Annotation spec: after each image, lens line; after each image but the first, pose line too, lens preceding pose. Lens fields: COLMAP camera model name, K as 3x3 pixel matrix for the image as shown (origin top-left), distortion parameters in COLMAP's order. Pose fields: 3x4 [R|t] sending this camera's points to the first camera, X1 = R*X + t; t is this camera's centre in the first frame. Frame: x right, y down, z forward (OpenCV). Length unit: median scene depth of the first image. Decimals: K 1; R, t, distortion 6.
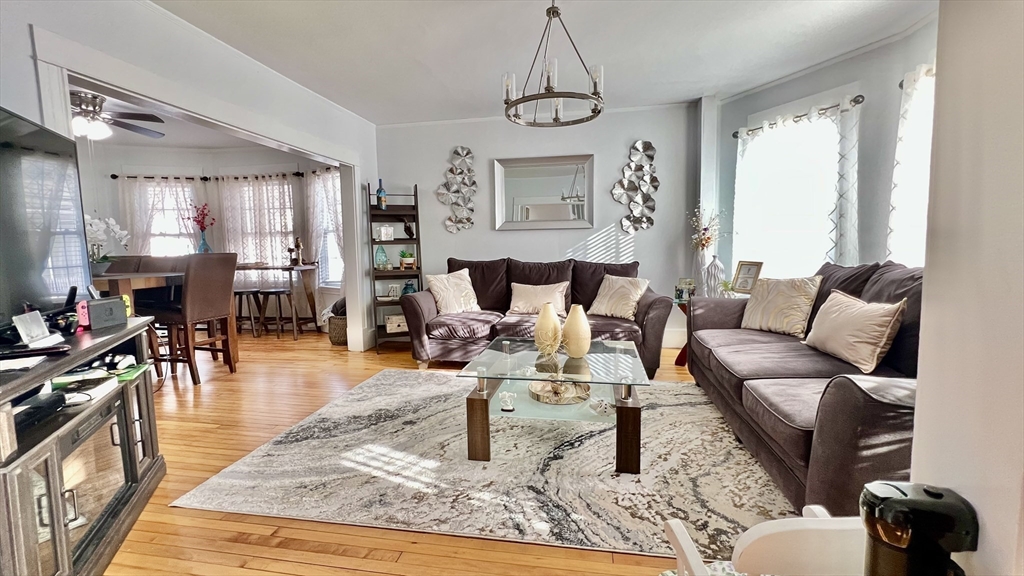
lens RADIAL K [[424.8, 0, 505.6], [0, 424.8, 286.3], [0, 0, 1]] dist [-0.002683, 0.000031]
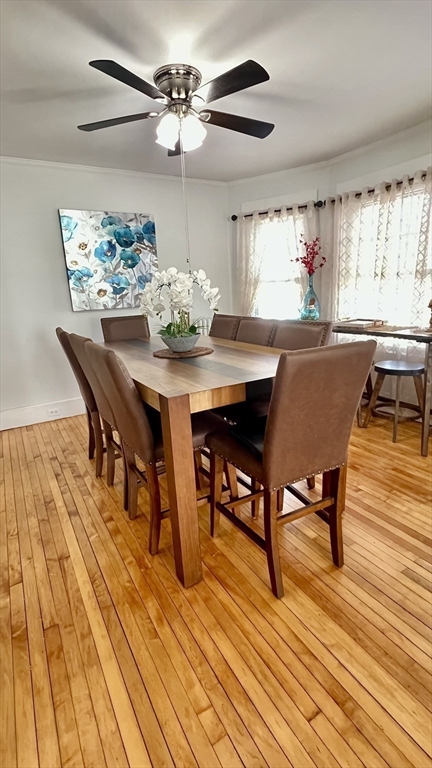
lens RADIAL K [[365.3, 0, 213.7], [0, 365.3, 381.5], [0, 0, 1]] dist [-0.000449, 0.000074]
pose [[0.650899, 0.177030, -0.738235, -0.295409], [-0.034564, 0.978333, 0.204131, -0.069480], [0.758377, -0.107352, 0.642915, 0.405781]]
